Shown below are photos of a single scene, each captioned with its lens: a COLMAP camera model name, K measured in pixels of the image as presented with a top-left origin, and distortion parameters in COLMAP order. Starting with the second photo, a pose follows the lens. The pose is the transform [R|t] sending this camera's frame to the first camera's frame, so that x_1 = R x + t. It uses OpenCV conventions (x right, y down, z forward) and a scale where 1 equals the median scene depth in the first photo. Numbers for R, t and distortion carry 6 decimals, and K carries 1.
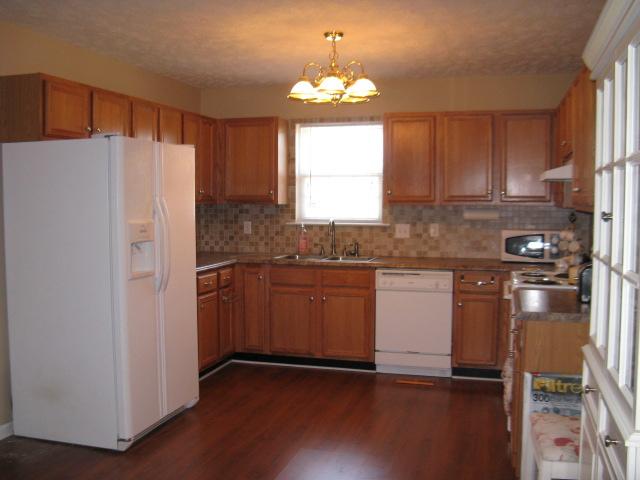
lens RADIAL K [[656.0, 0, 320.0], [0, 656.0, 240.0], [0, 0, 1]] dist [-0.126548, 0.027754]
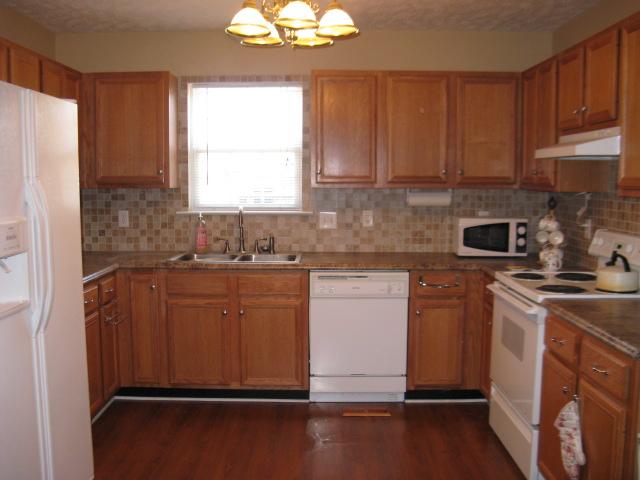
lens RADIAL K [[656.0, 0, 320.0], [0, 656.0, 240.0], [0, 0, 1]] dist [-0.126548, 0.027754]
pose [[0.964461, -0.024562, 0.263082, -0.096907], [0.016677, 0.999344, 0.032163, -0.015836], [-0.263699, -0.026632, 0.964237, 0.230765]]
